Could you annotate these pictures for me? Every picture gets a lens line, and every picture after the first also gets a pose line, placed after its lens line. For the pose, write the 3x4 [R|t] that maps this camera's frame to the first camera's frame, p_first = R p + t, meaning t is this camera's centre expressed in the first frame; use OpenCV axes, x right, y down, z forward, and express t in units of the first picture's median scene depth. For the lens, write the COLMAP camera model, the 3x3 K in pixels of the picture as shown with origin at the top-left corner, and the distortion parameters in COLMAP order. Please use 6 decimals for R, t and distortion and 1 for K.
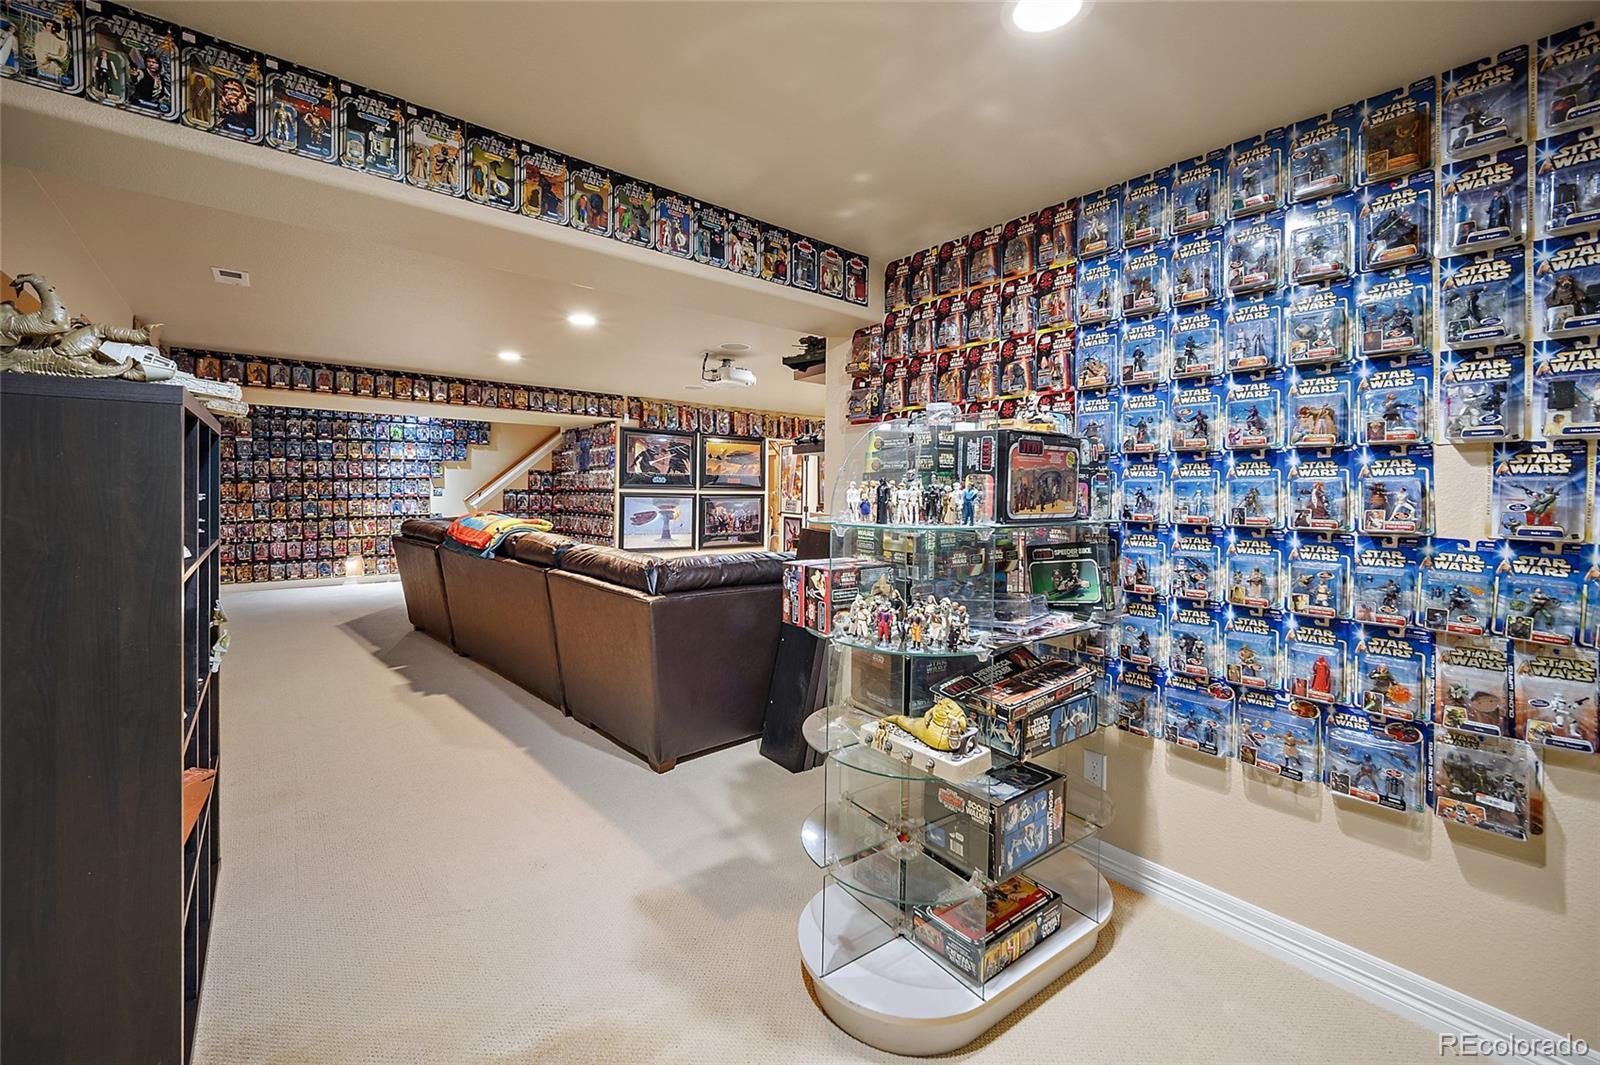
lens RADIAL K [[691.0, 0, 817.3], [0, 691.0, 498.5], [0, 0, 1]] dist [0.000768, -0.000014]
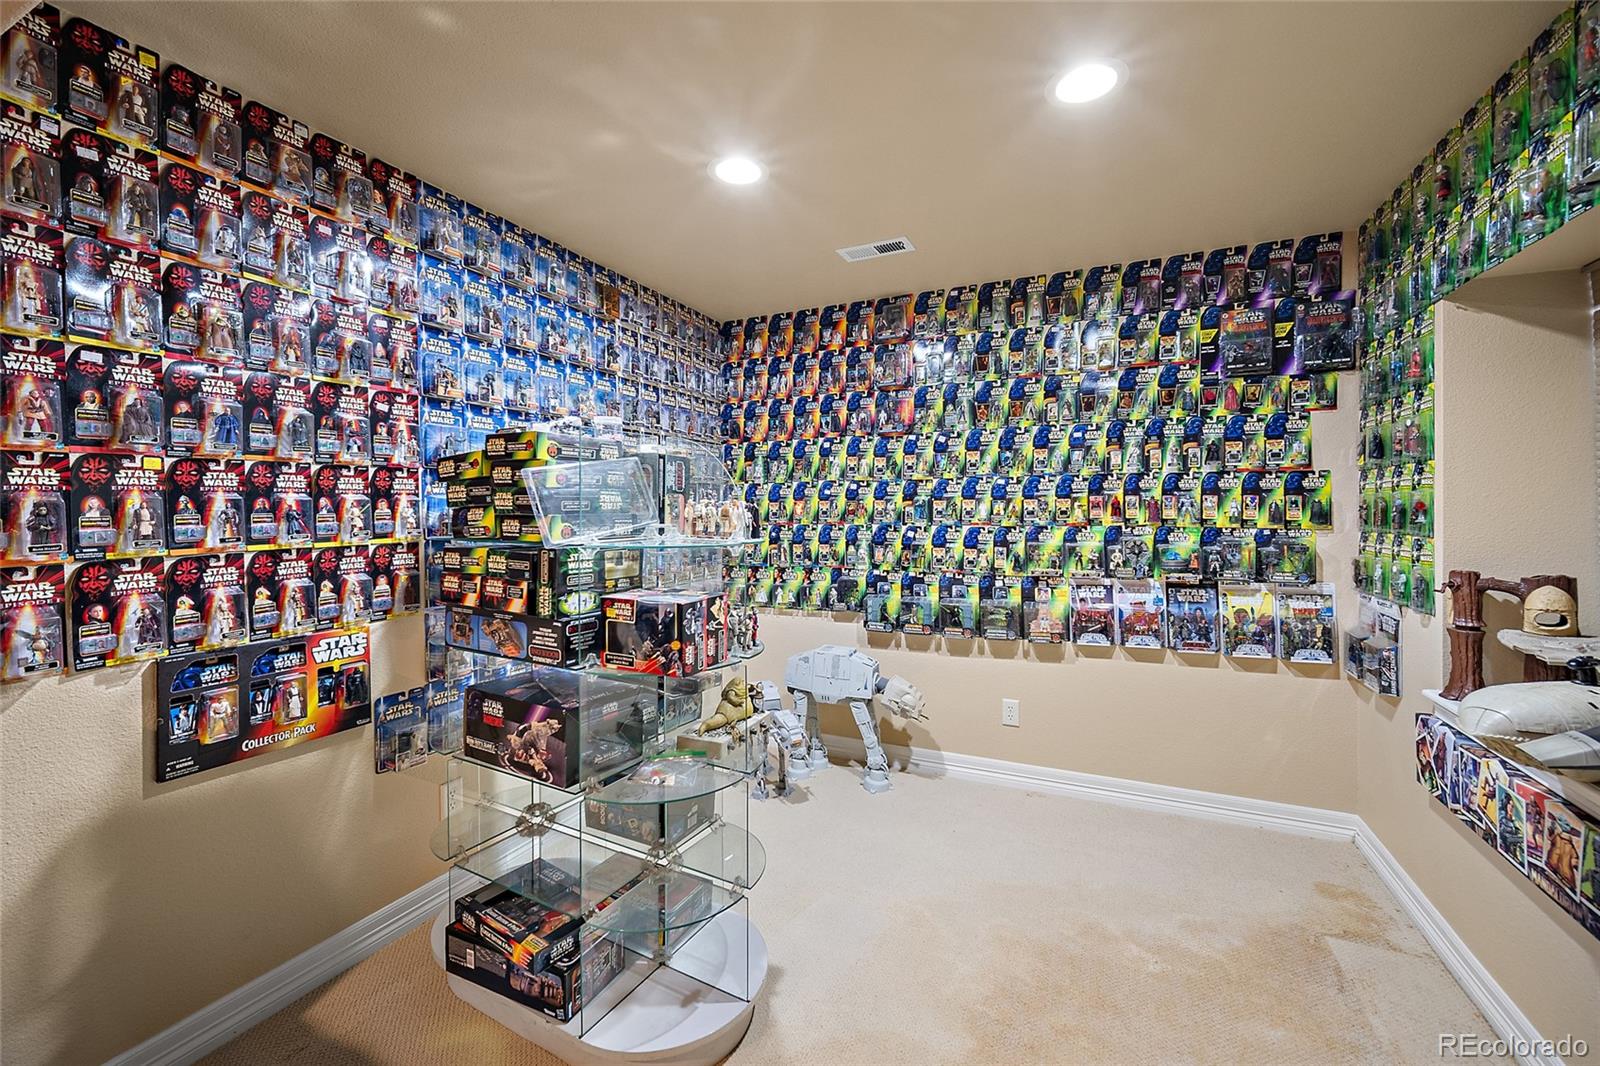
lens RADIAL K [[645.0, 0, 805.2], [0, 645.0, 511.2], [0, 0, 1]] dist [-0.003335, -0.000133]
pose [[-0.435439, -0.019561, 0.900006, -0.729018], [0.011078, 0.999572, 0.027085, -0.029294], [-0.900150, 0.021764, -0.435036, 1.129866]]
